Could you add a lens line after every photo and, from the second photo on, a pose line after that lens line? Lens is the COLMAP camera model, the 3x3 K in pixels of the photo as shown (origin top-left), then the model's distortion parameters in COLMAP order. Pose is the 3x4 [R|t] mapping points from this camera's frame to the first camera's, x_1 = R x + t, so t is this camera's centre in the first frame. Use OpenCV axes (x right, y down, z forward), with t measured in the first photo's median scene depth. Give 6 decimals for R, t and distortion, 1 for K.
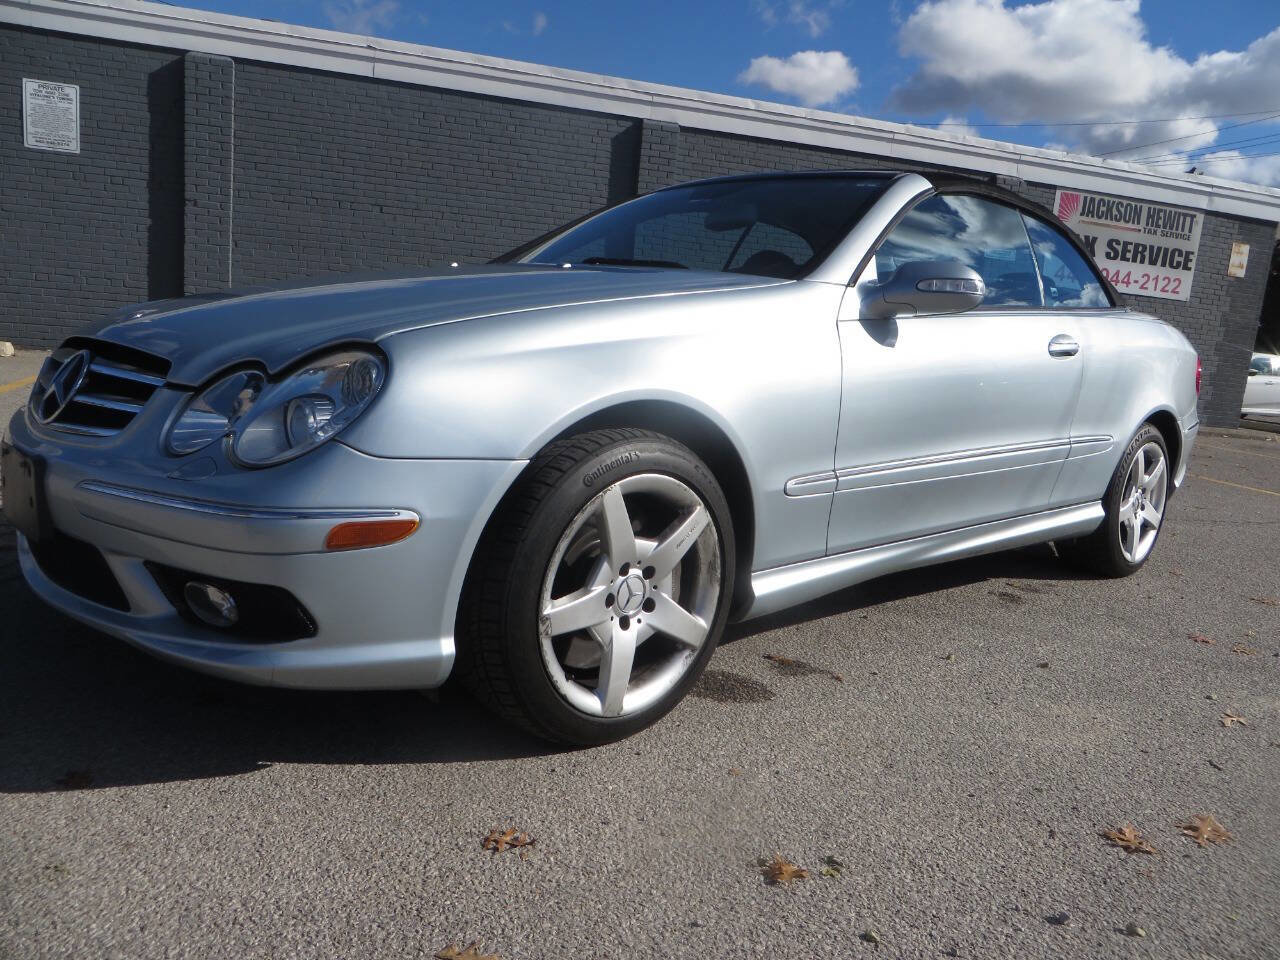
lens RADIAL K [[959.4, 0, 637.1], [0, 959.4, 478.5], [0, 0, 1]] dist [-0.013858, 0.005165]
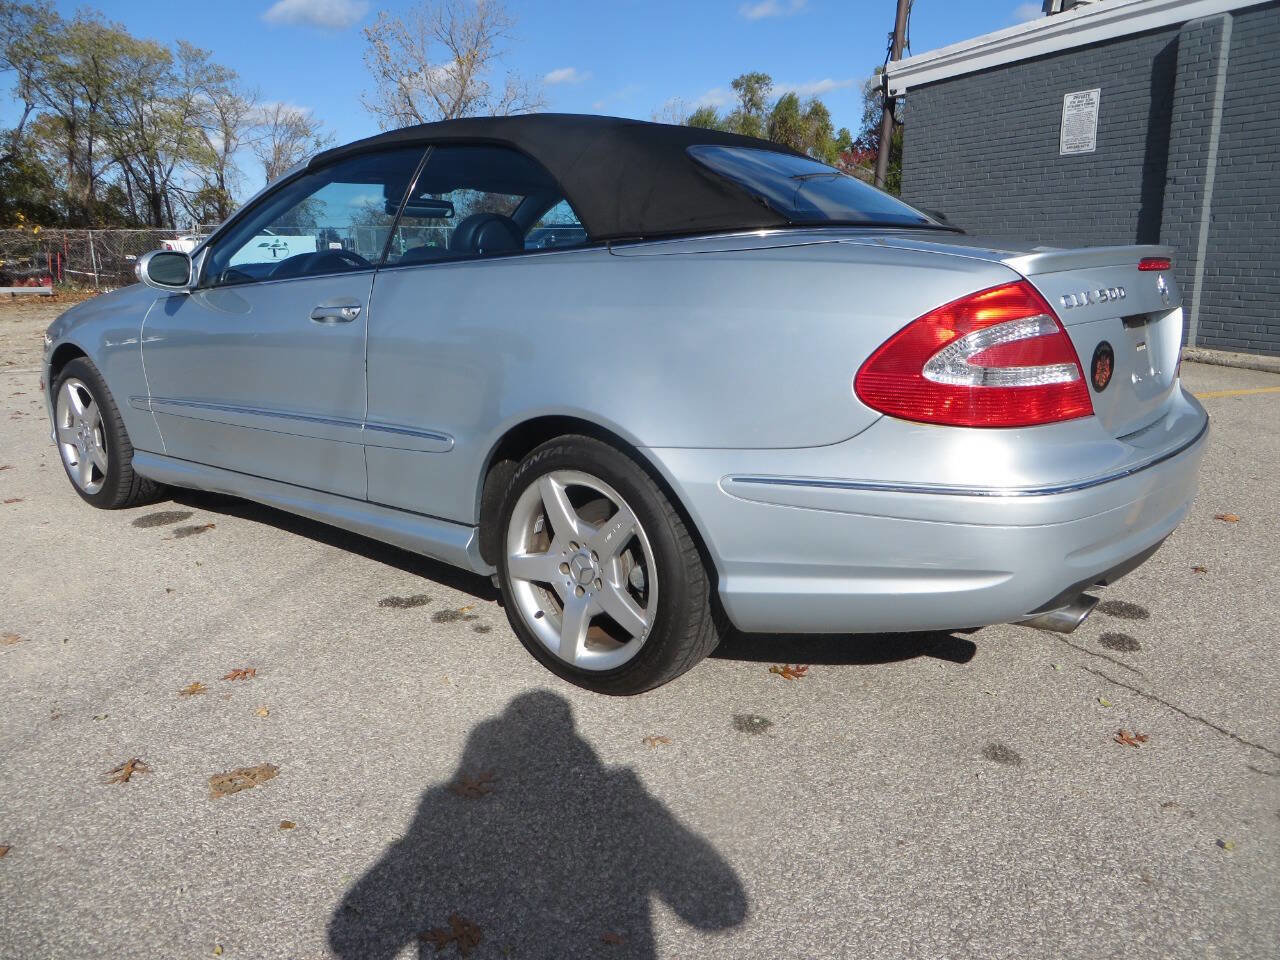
lens RADIAL K [[959.4, 0, 645.5], [0, 959.4, 472.1], [0, 0, 1]] dist [-0.013858, 0.005165]
pose [[0.136828, 0.145829, -0.979802, 1.584240], [-0.134270, 0.982707, 0.127511, -0.177445], [0.981453, 0.114111, 0.154043, 1.271928]]
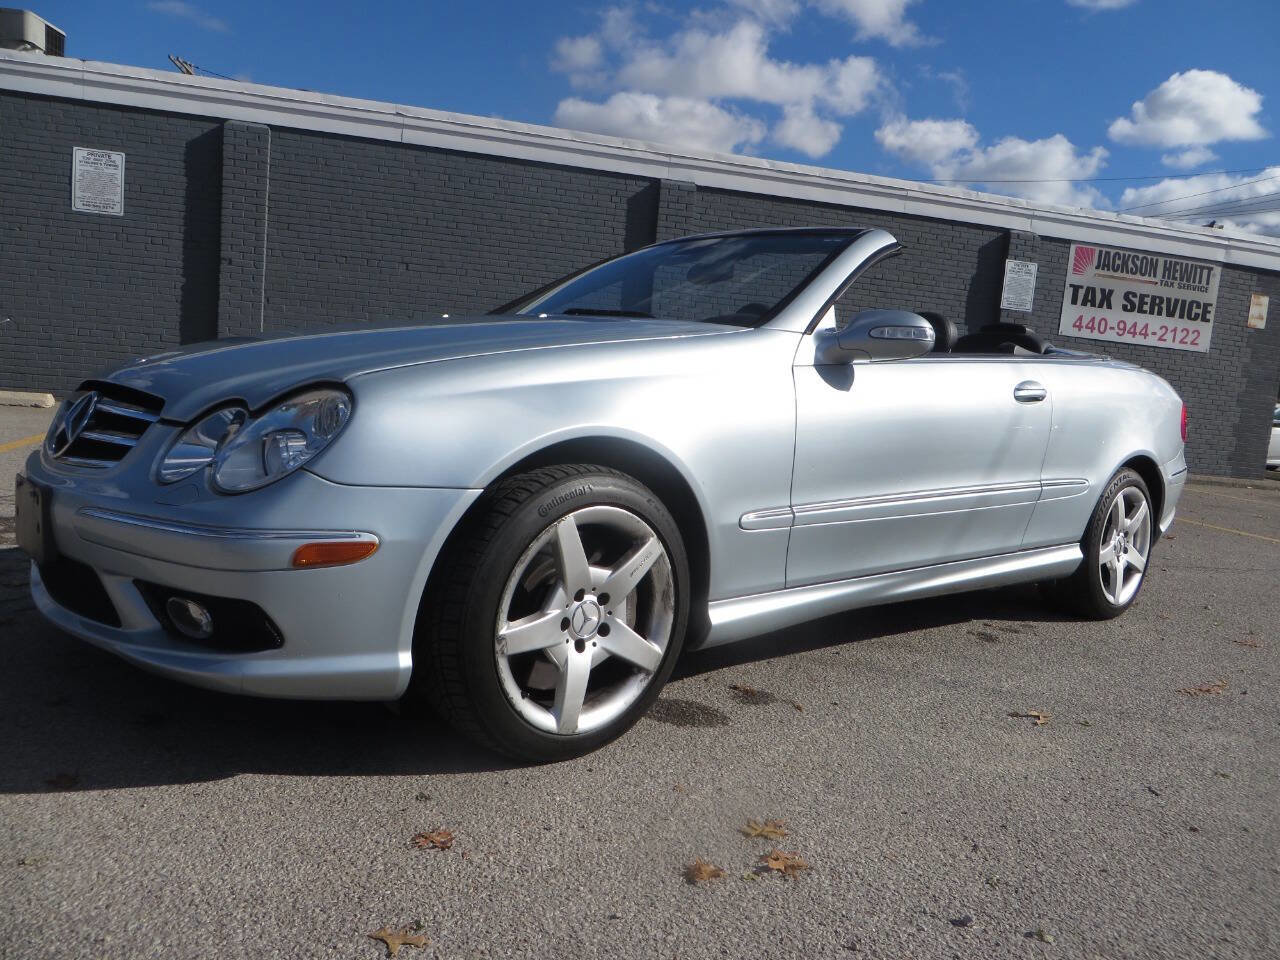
lens RADIAL K [[959.4, 0, 634.0], [0, 959.4, 472.6], [0, 0, 1]] dist [-0.013858, 0.005165]
pose [[0.999366, 0.002058, -0.035555, 0.061089], [-0.004243, 0.998100, -0.061469, 0.017250], [0.035361, 0.061581, 0.997476, -0.052224]]
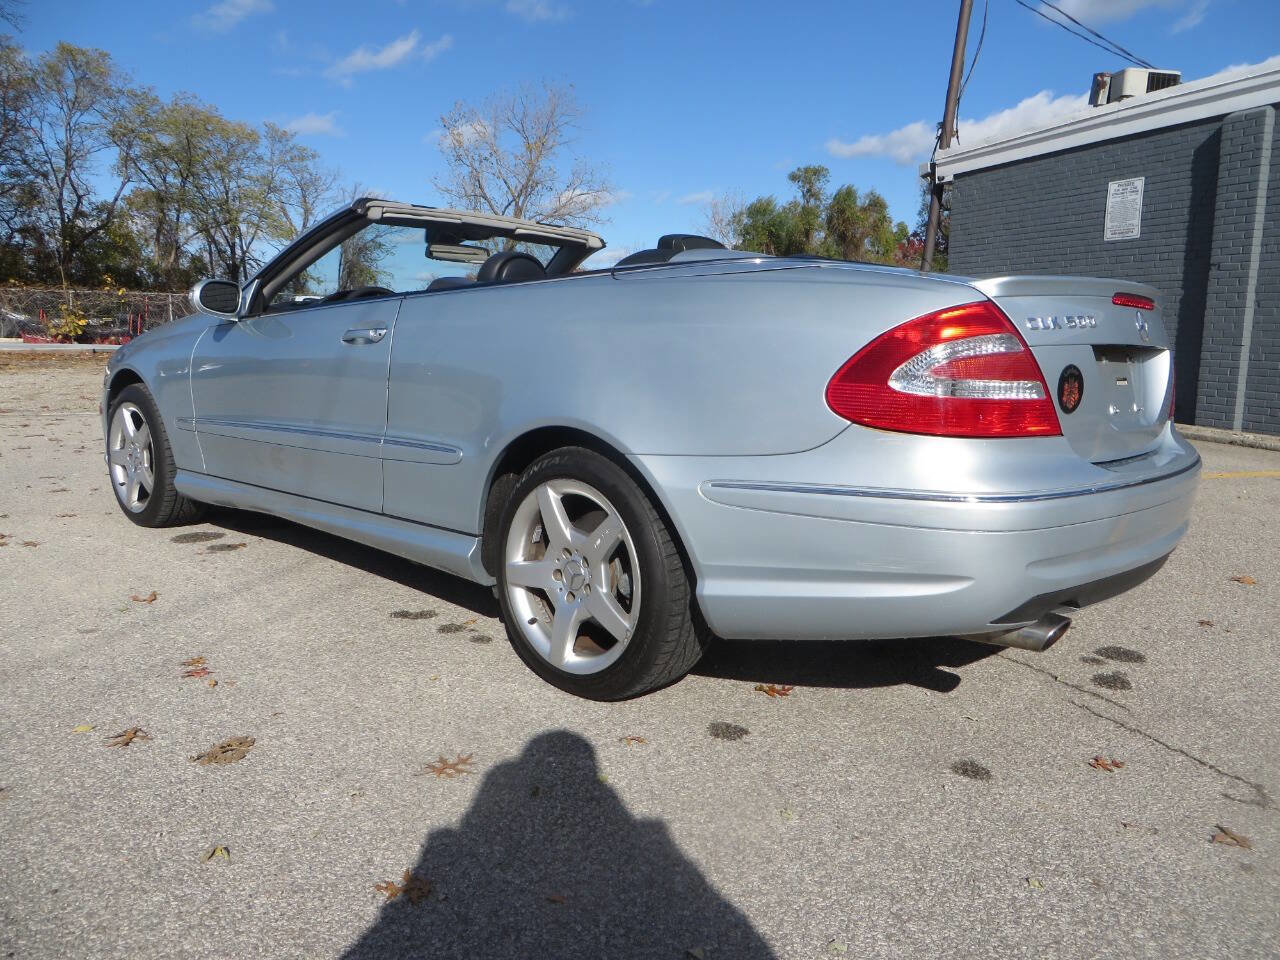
lens RADIAL K [[959.4, 0, 645.6], [0, 959.4, 470.3], [0, 0, 1]] dist [-0.013858, 0.005165]
pose [[0.080261, 0.065875, -0.994595, 1.636003], [-0.169820, 0.984130, 0.051478, -0.129311], [0.982201, 0.164771, 0.090175, 1.327280]]
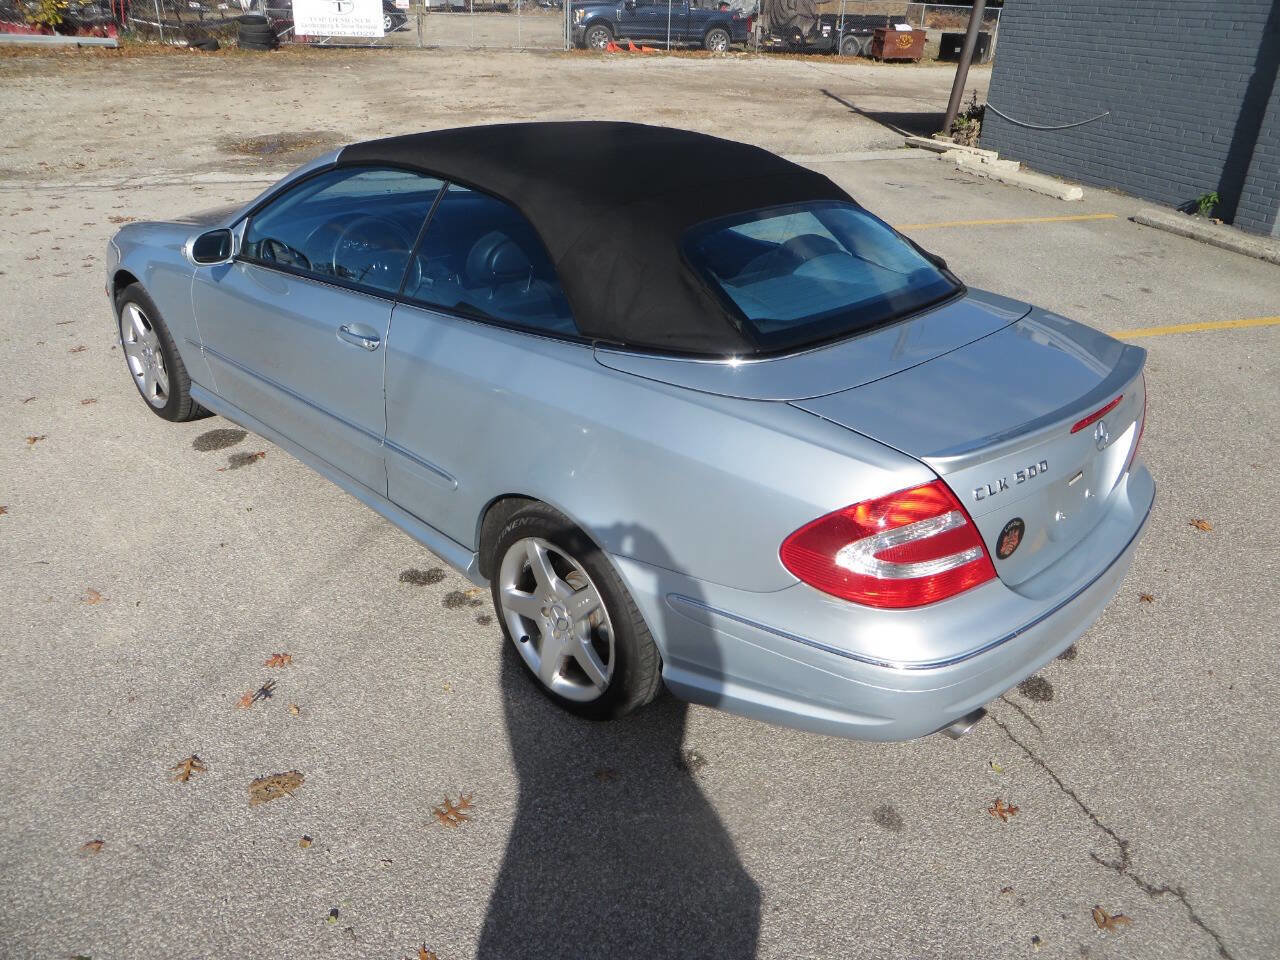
lens RADIAL K [[959.4, 0, 645.1], [0, 959.4, 472.4], [0, 0, 1]] dist [-0.013858, 0.005165]
pose [[0.052858, 0.380520, -0.923261, 1.620602], [-0.186640, 0.912026, 0.365204, -0.493999], [0.981005, 0.153013, 0.119228, 1.303632]]
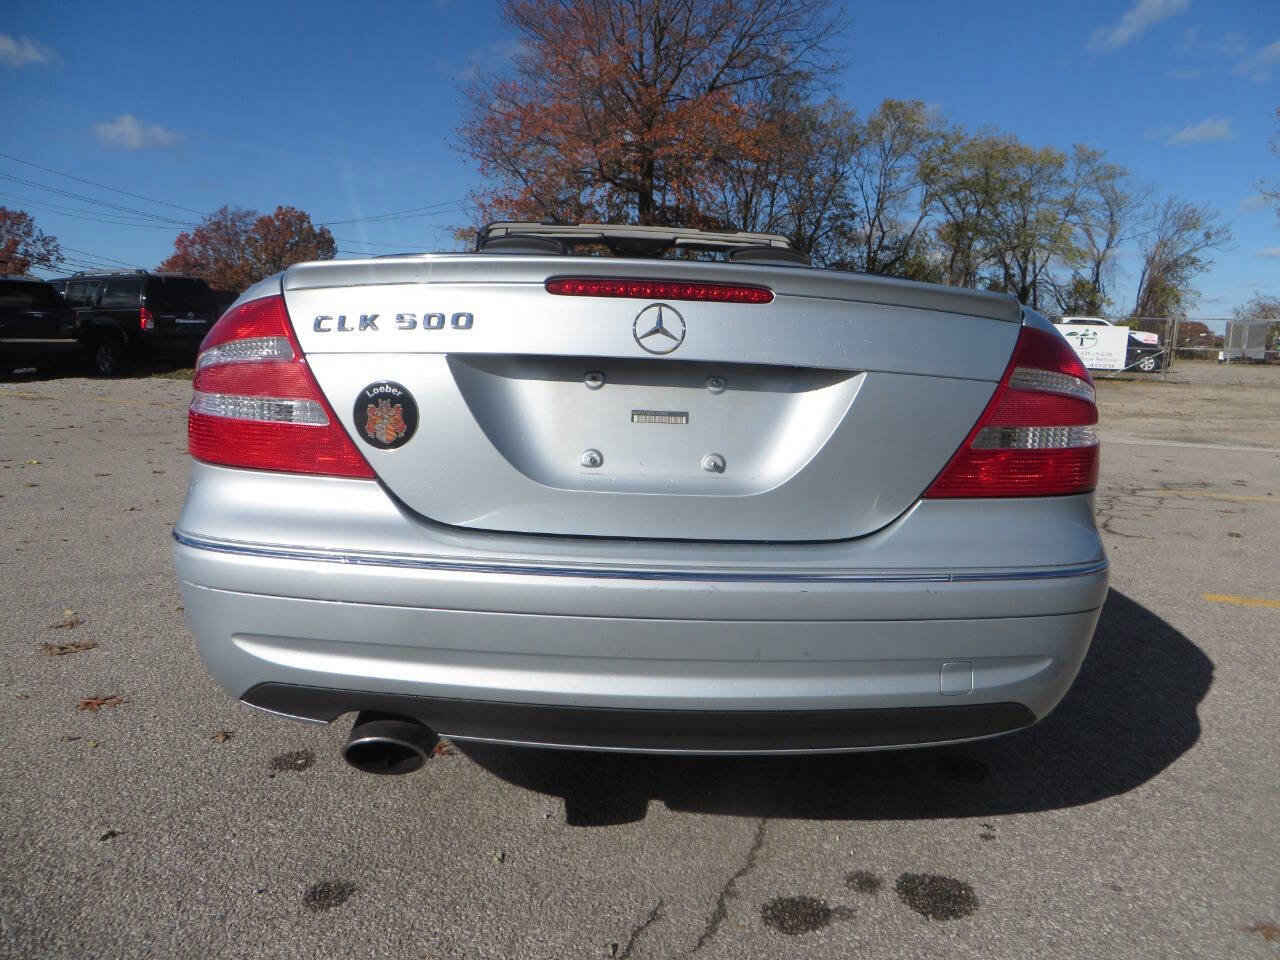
lens RADIAL K [[959.4, 0, 653.0], [0, 959.4, 455.7], [0, 0, 1]] dist [-0.013858, 0.005165]
pose [[-0.654733, -0.002239, -0.755857, 1.228046], [-0.195770, 0.966375, 0.166716, -0.303733], [0.730068, 0.257129, -0.633155, 2.152478]]
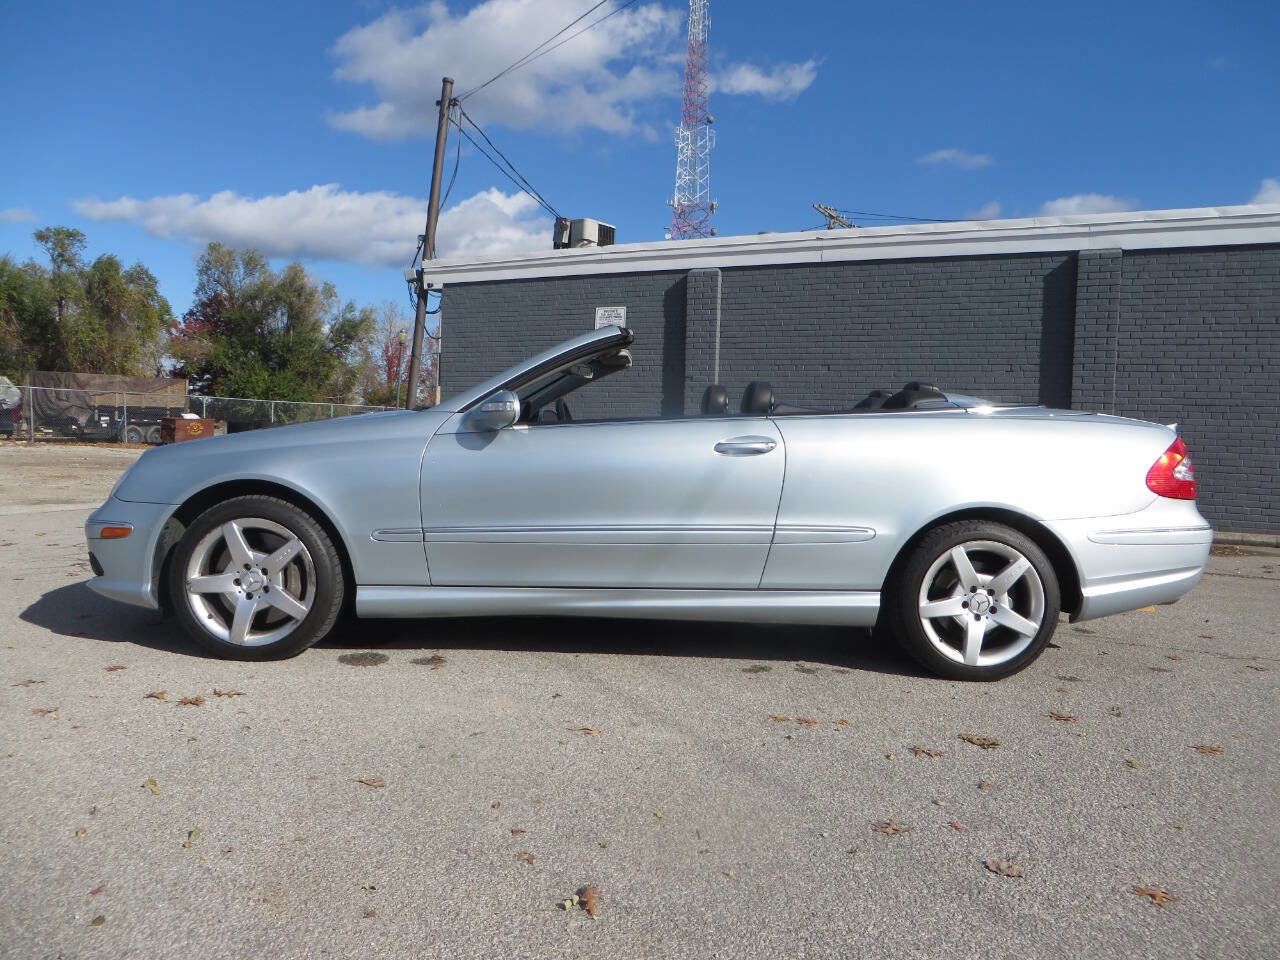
lens RADIAL K [[959.4, 0, 632.7], [0, 959.4, 481.6], [0, 0, 1]] dist [-0.013858, 0.005165]
pose [[0.733260, -0.022702, -0.679569, 1.327787], [-0.076760, 0.990290, -0.115907, 0.047781], [0.675601, 0.137153, 0.724397, 0.005235]]
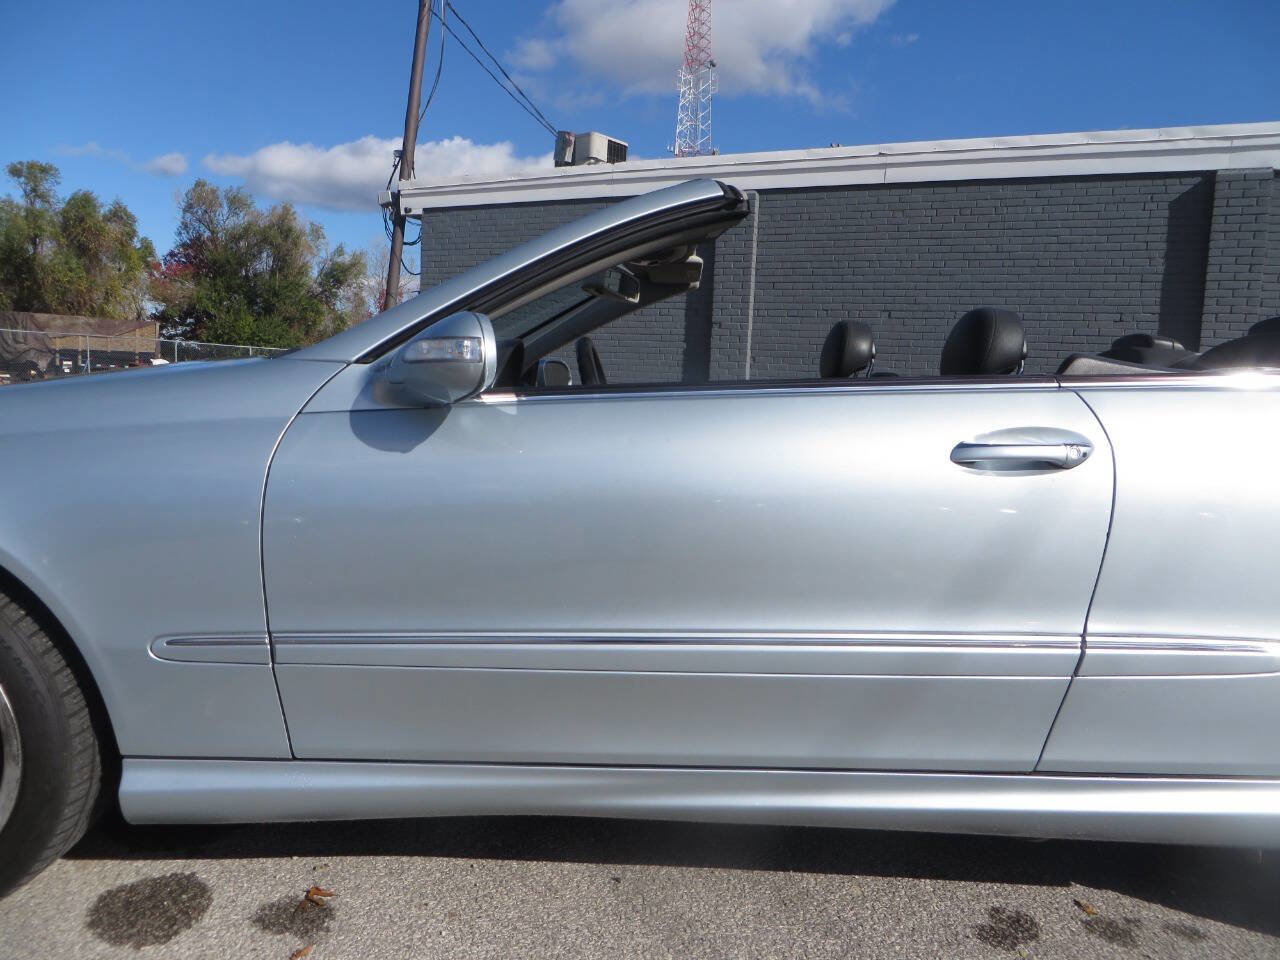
lens RADIAL K [[959.4, 0, 633.8], [0, 959.4, 482.3], [0, 0, 1]] dist [-0.013858, 0.005165]
pose [[0.738115, 0.021778, -0.674323, 0.743278], [-0.090353, 0.993666, -0.066810, -0.092489], [0.668597, 0.110241, 0.735408, 0.503181]]
